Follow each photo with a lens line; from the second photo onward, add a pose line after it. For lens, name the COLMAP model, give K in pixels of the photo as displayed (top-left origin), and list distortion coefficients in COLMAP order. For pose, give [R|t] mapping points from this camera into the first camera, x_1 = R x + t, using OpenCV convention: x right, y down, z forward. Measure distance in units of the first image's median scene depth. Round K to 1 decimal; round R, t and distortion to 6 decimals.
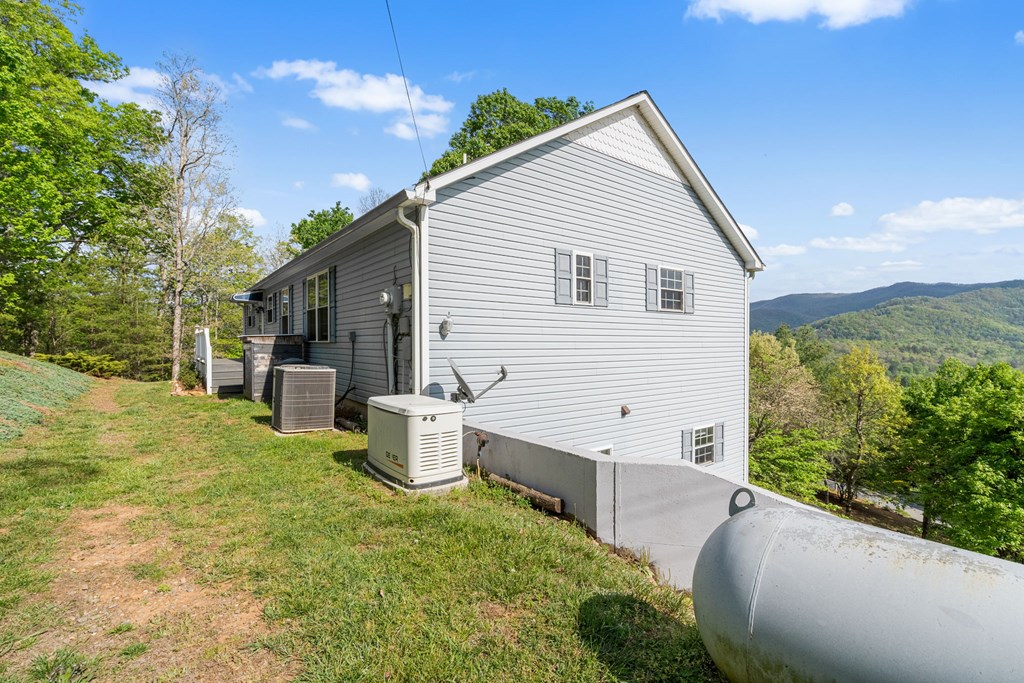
lens RADIAL K [[459.8, 0, 510.9], [0, 459.8, 345.5], [0, 0, 1]] dist [0.000757, 0.000084]
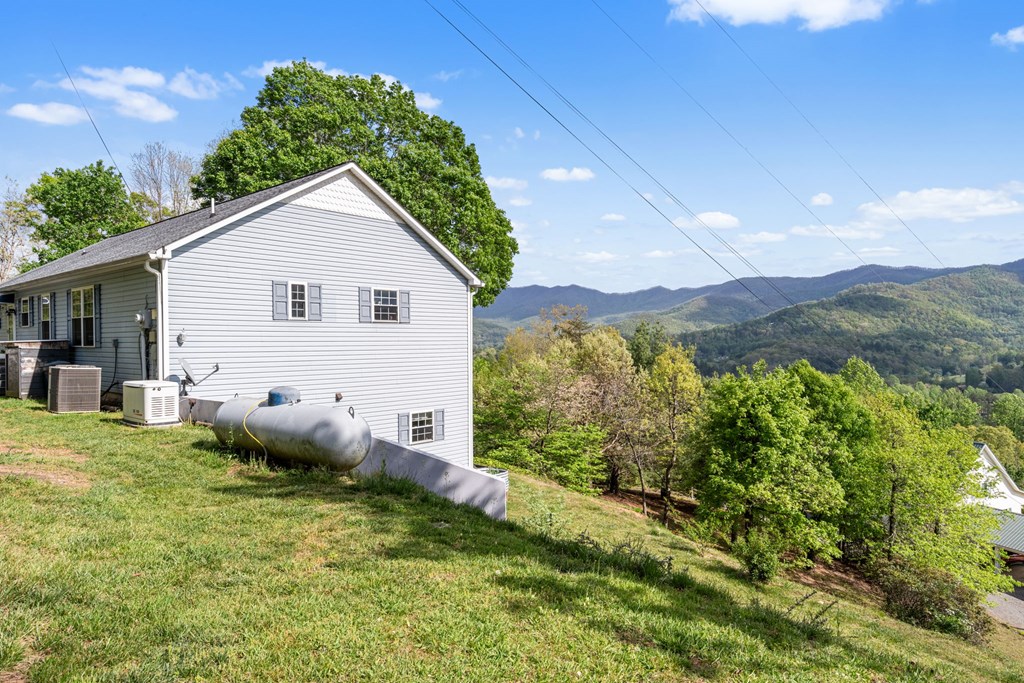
lens RADIAL K [[658.1, 0, 509.5], [0, 658.1, 346.6], [0, 0, 1]] dist [0.016362, 0.000640]
pose [[0.981688, -0.005633, 0.190414, 0.366686], [0.005108, 0.999982, 0.003244, -0.009537], [-0.190429, -0.002212, 0.981698, -0.977982]]
